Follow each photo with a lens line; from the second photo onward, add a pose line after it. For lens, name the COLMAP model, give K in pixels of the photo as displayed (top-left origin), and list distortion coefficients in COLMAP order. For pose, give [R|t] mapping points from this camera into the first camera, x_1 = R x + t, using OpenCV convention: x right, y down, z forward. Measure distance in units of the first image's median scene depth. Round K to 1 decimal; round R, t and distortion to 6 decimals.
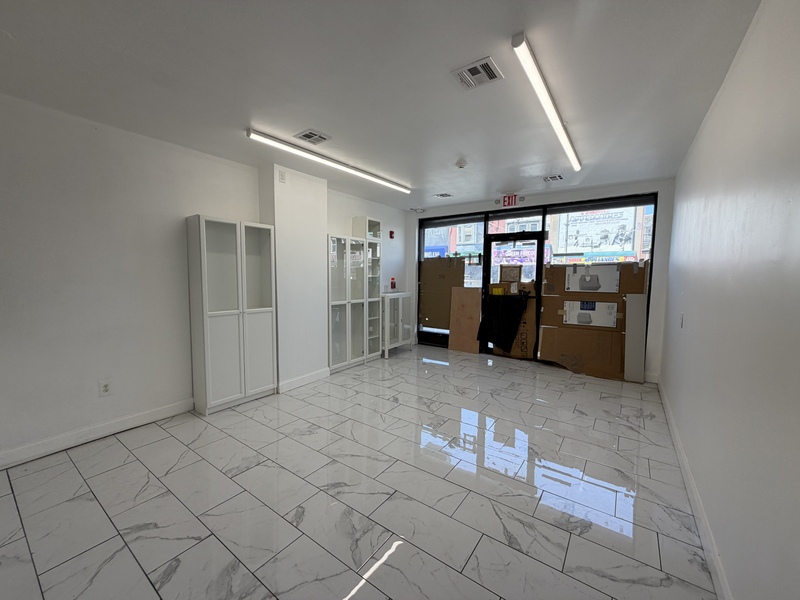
lens RADIAL K [[318.1, 0, 396.7], [0, 318.1, 302.0], [0, 0, 1]] dist [0.000209, 0.000033]
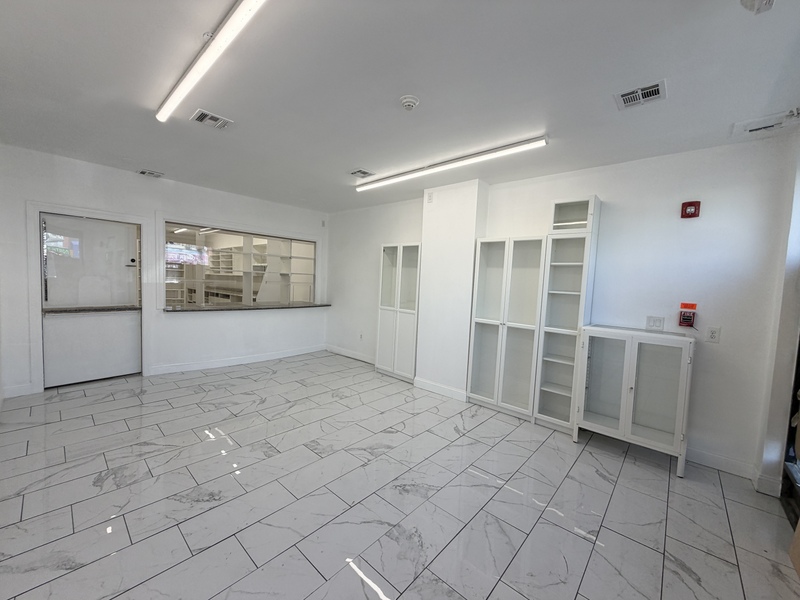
lens RADIAL K [[318.1, 0, 396.8], [0, 318.1, 301.2], [0, 0, 1]] dist [0.000209, 0.000033]
pose [[-0.109713, 0.052021, -0.992601, 0.614200], [-0.134391, 0.988683, 0.066670, -0.067896], [0.984836, 0.140711, -0.101480, 0.806928]]
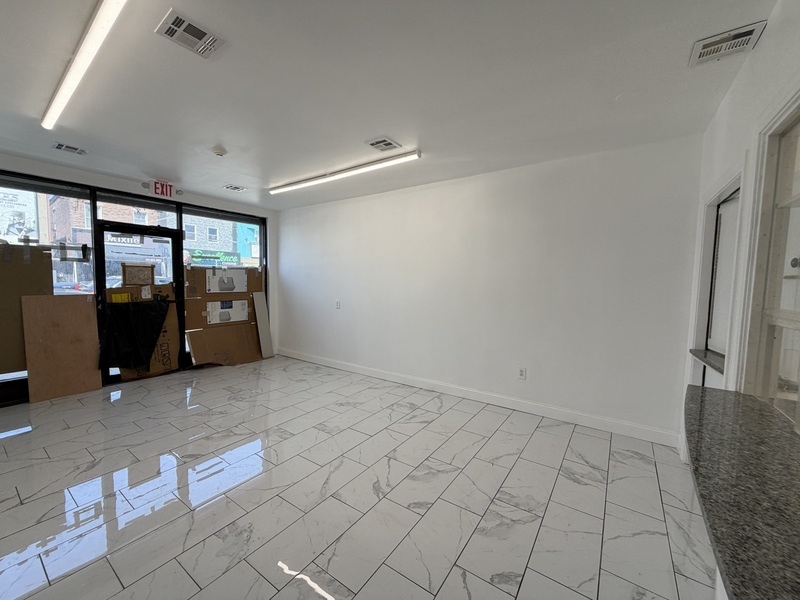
lens RADIAL K [[318.1, 0, 397.2], [0, 318.1, 301.4], [0, 0, 1]] dist [0.000209, 0.000033]
pose [[-0.010087, -0.073787, 0.997223, -0.520753], [0.074548, 0.994443, 0.074336, -0.037836], [-0.997166, 0.075091, -0.004530, 0.404369]]
